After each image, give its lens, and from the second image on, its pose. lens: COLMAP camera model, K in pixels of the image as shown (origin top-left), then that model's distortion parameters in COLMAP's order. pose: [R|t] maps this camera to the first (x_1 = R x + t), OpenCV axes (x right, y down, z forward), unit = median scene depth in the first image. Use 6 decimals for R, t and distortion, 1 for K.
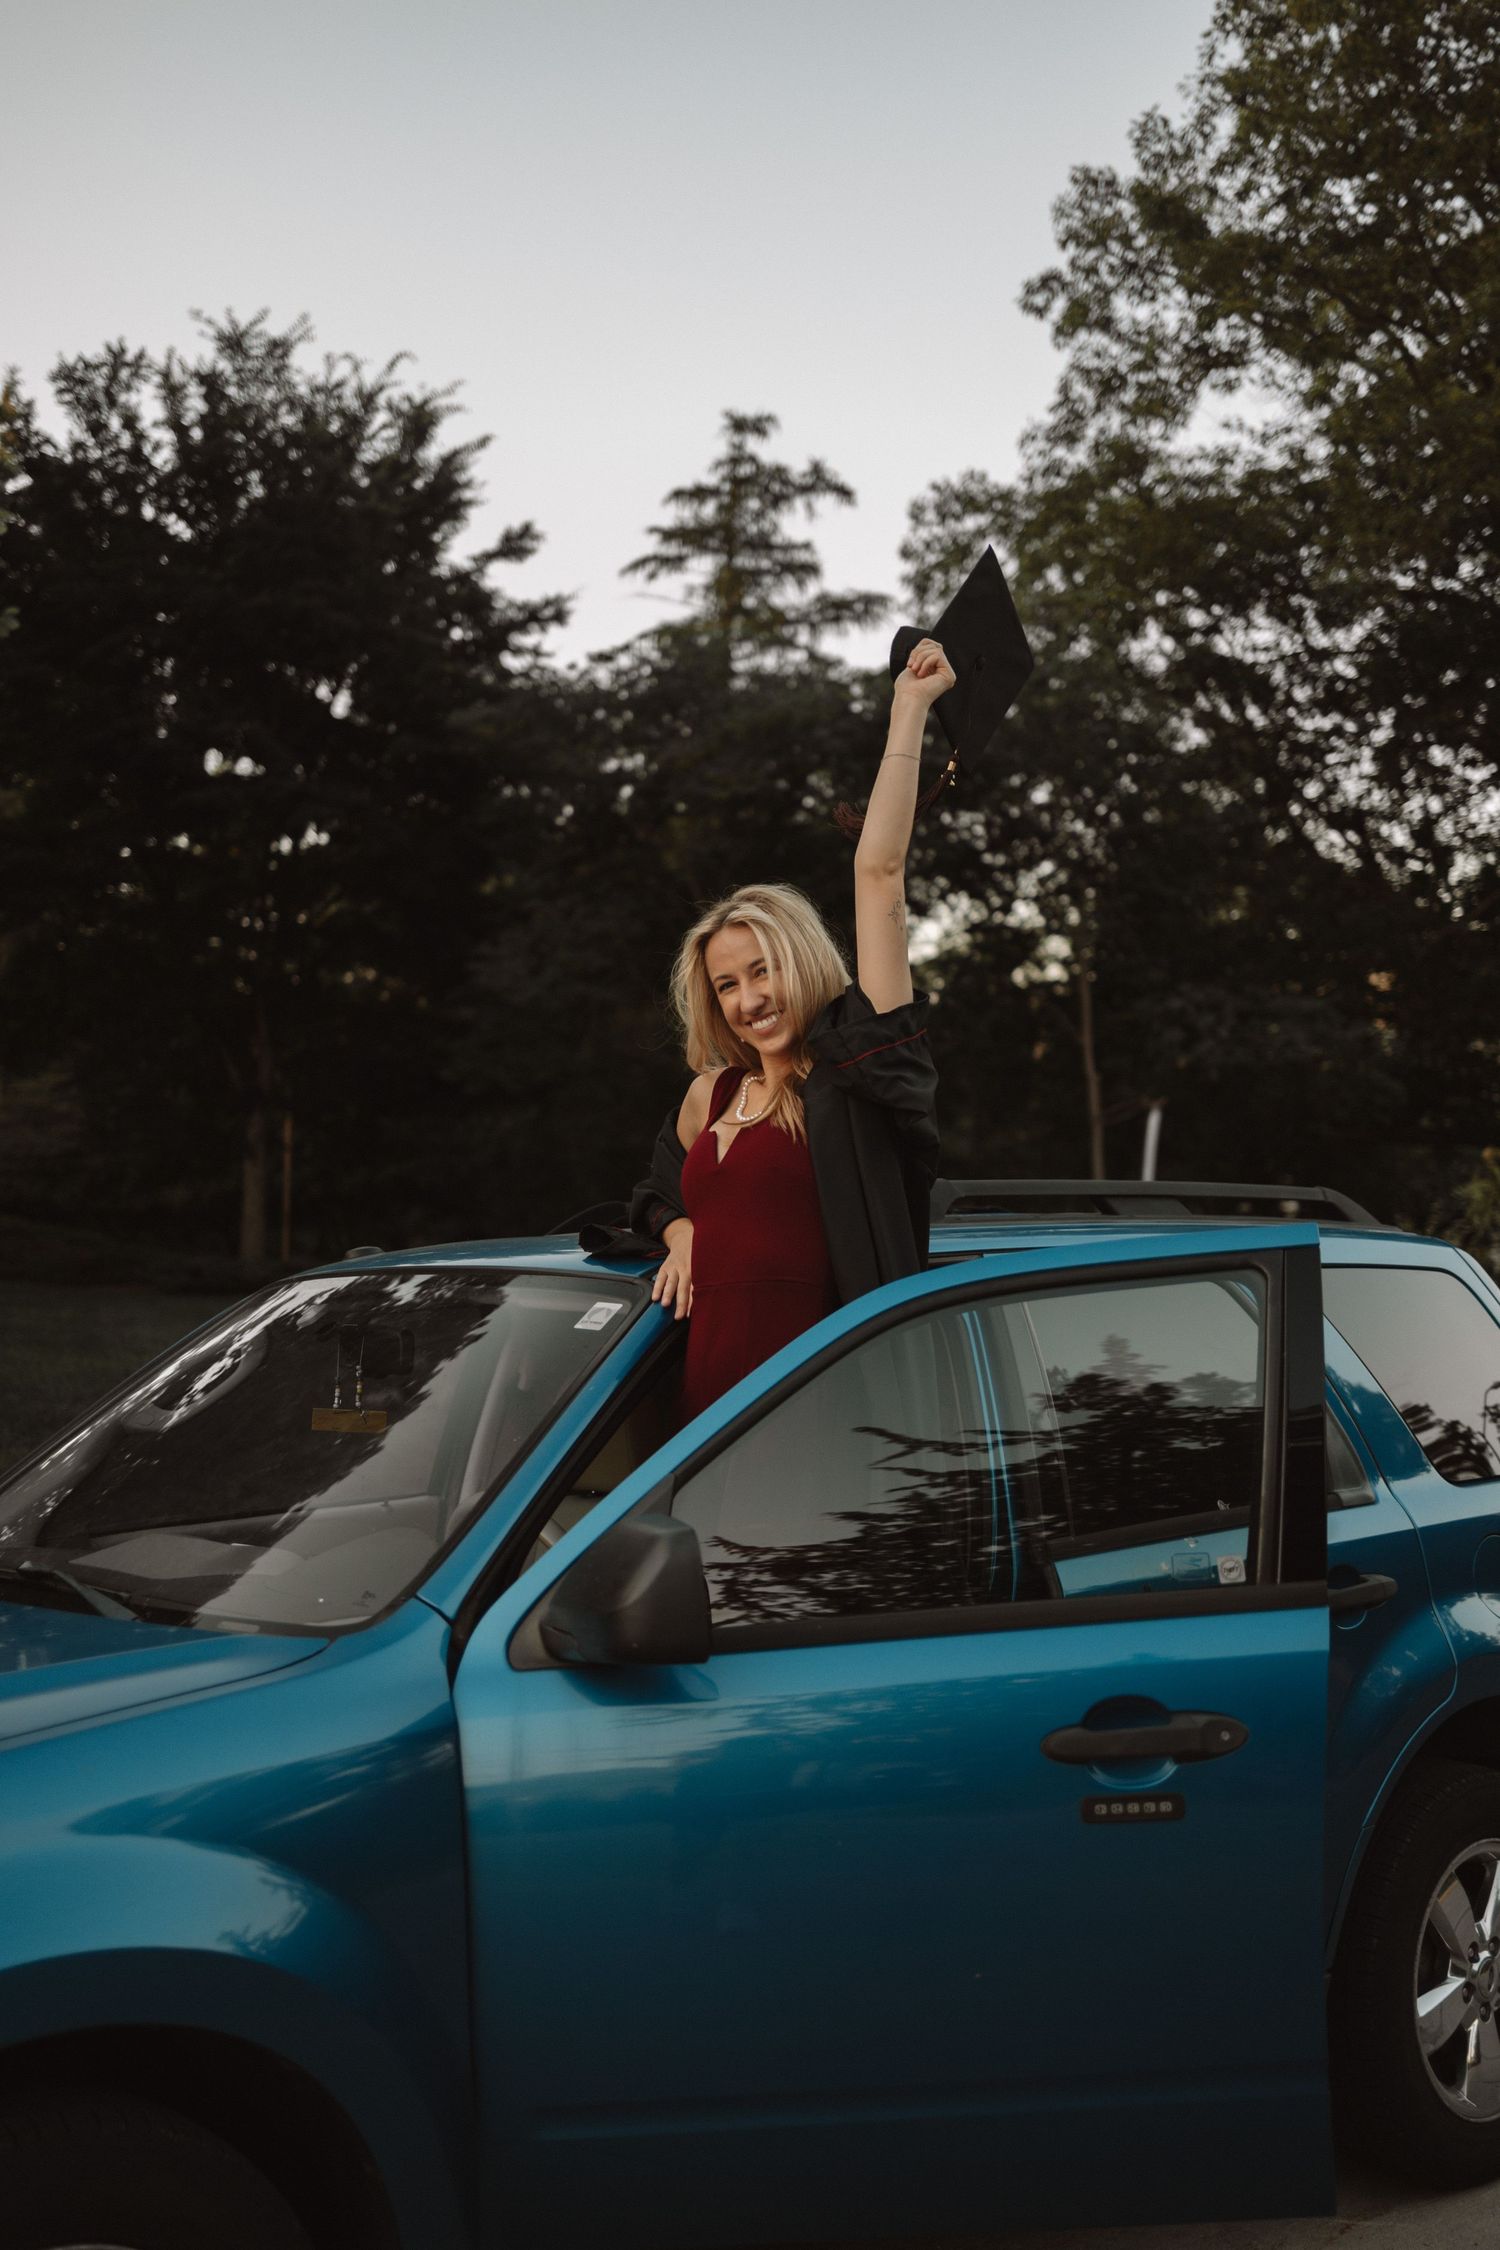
lens RADIAL K [[2244.1, 0, 706.6], [0, 2244.1, 1118.0], [0, 0, 1]] dist [0.010421, 0.002659]
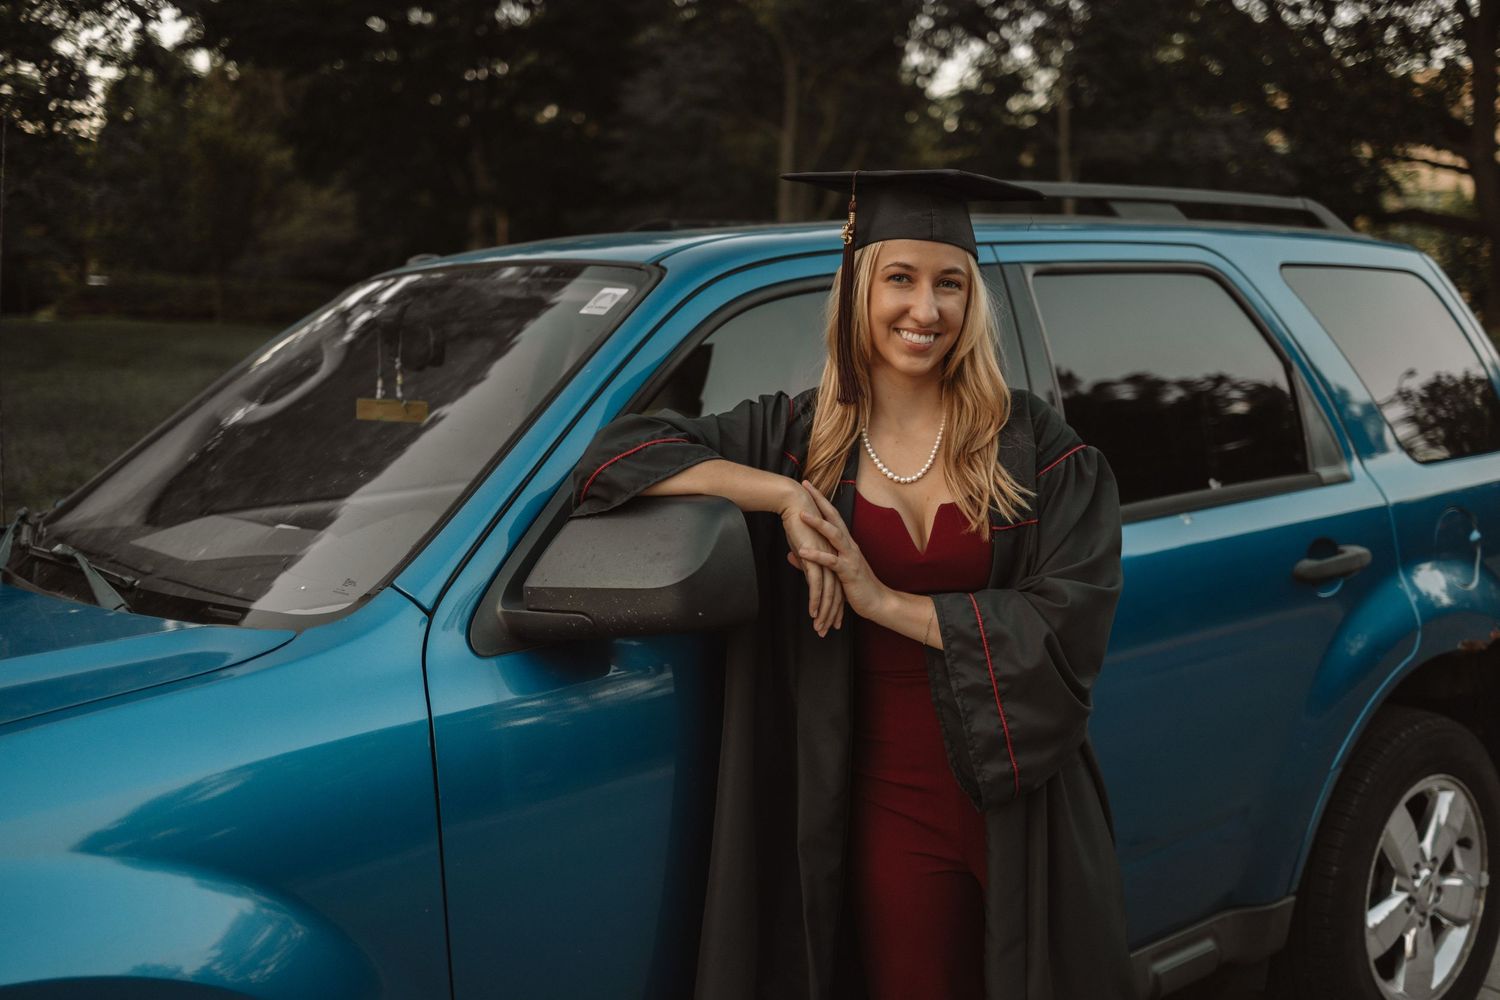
lens RADIAL K [[1473.7, 0, 750.0], [0, 1473.7, 500.0], [0, 0, 1]] dist [0.011804, -0.008145]
pose [[0.999408, -0.004222, -0.034148, 0.031445], [0.010486, 0.982607, 0.185400, 0.045171], [0.032771, -0.185648, 0.982070, 0.287930]]
